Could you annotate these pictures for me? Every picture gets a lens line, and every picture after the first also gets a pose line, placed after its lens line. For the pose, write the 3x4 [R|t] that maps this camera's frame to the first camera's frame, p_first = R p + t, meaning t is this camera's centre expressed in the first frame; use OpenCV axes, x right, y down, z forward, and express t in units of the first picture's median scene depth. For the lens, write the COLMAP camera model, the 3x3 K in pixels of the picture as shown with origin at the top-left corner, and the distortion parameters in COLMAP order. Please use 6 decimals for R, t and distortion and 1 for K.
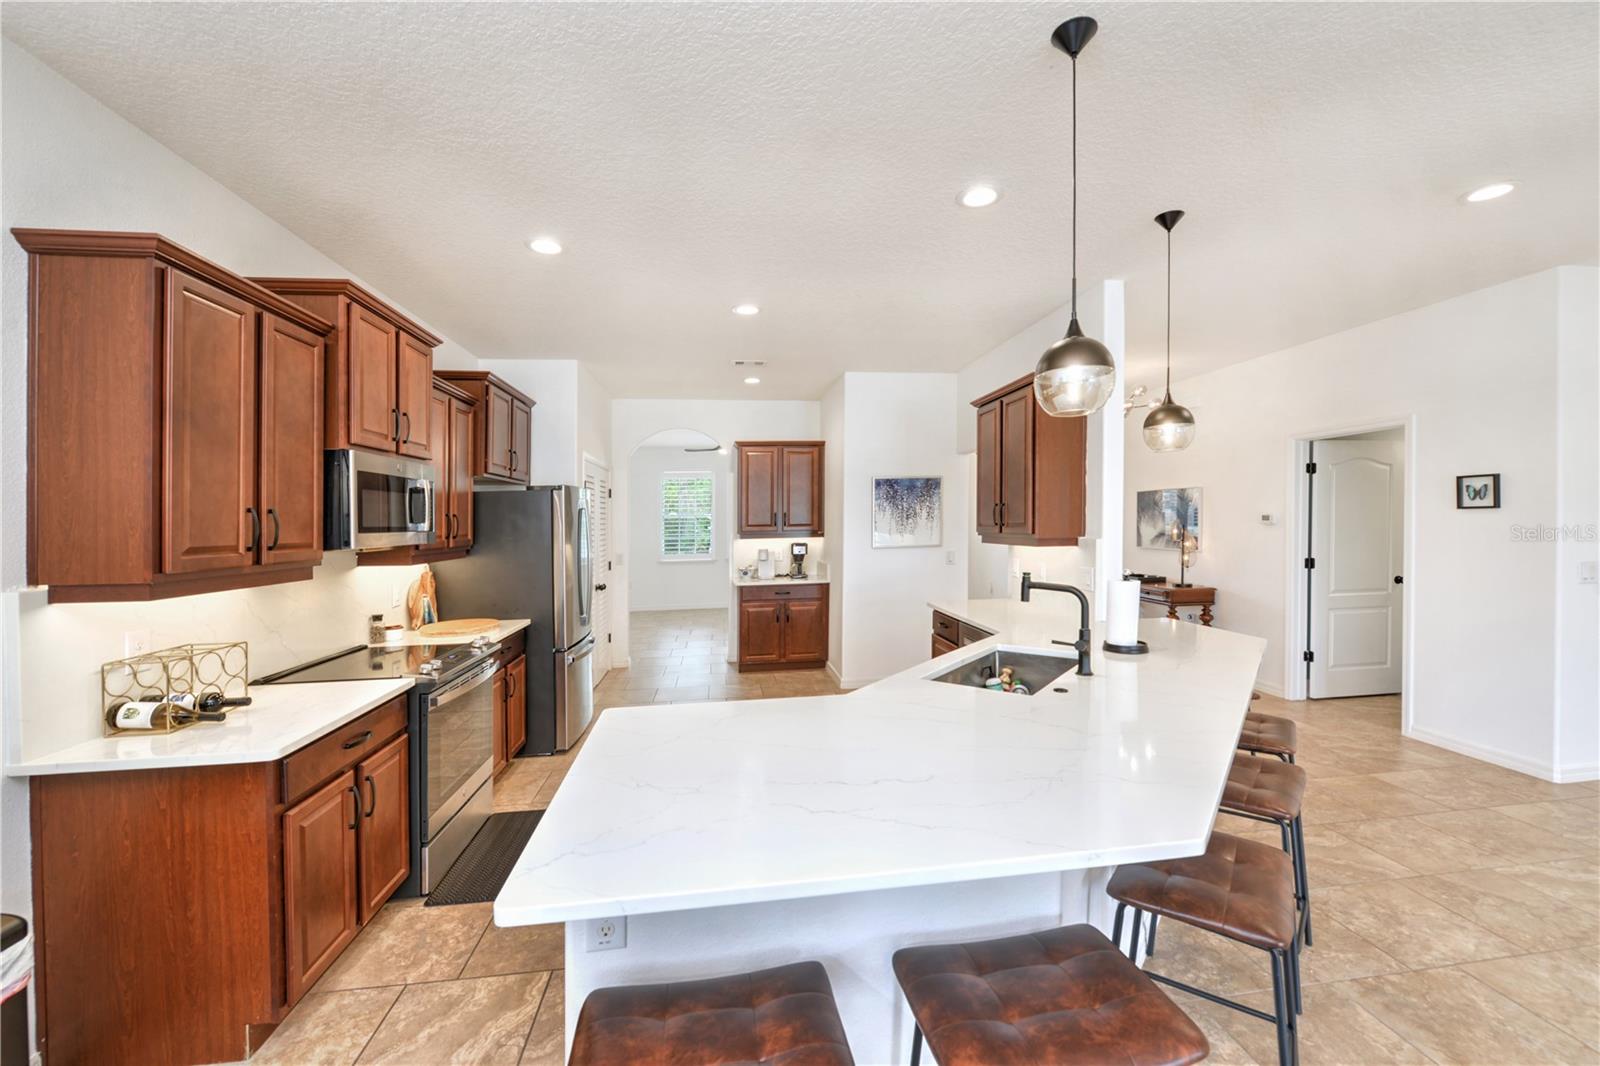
lens RADIAL K [[654.0, 0, 788.7], [0, 654.0, 526.2], [0, 0, 1]] dist [-0.008315, -0.000649]
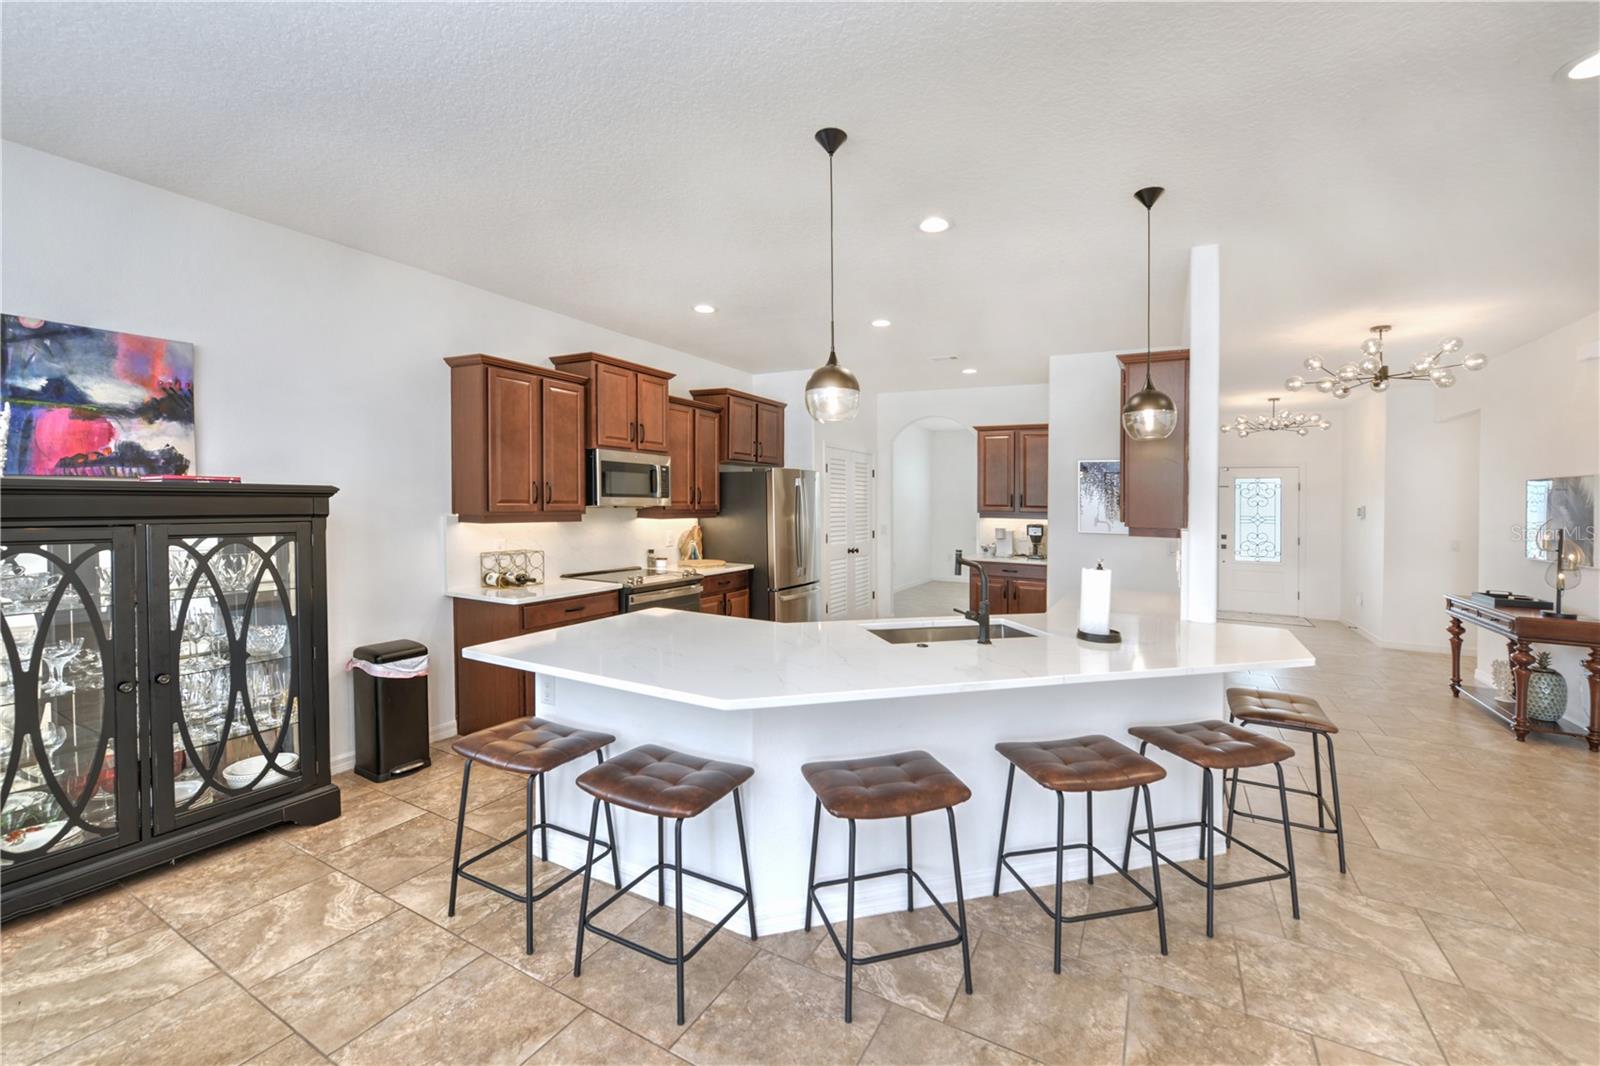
lens RADIAL K [[654.0, 0, 806.1], [0, 654.0, 520.6], [0, 0, 1]] dist [-0.008315, -0.000649]
pose [[0.806313, 0.054612, -0.588962, 0.669507], [-0.039197, 0.998473, 0.038923, -0.011706], [0.590189, -0.008298, 0.807223, -0.067518]]
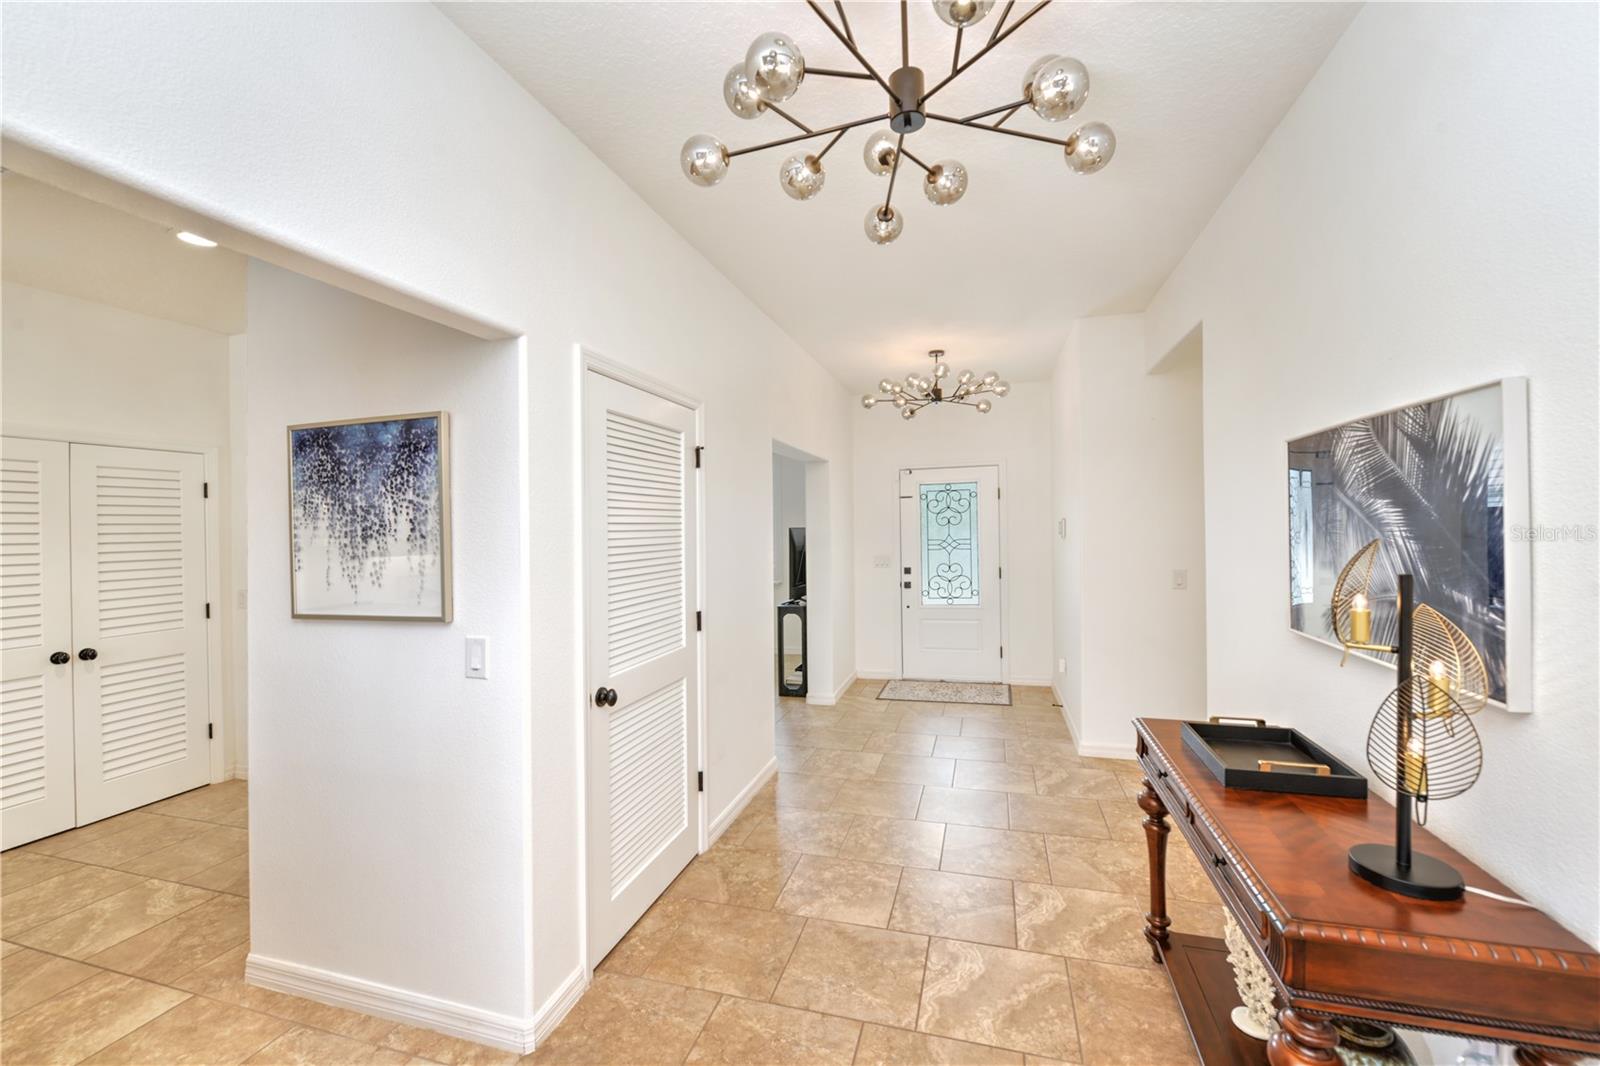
lens RADIAL K [[654.0, 0, 810.2], [0, 654.0, 520.5], [0, 0, 1]] dist [-0.008315, -0.000649]
pose [[0.918067, -0.002412, -0.396417, 0.952835], [-0.000209, 0.999978, -0.006568, -0.033848], [0.396425, 0.006113, 0.918047, 1.369756]]
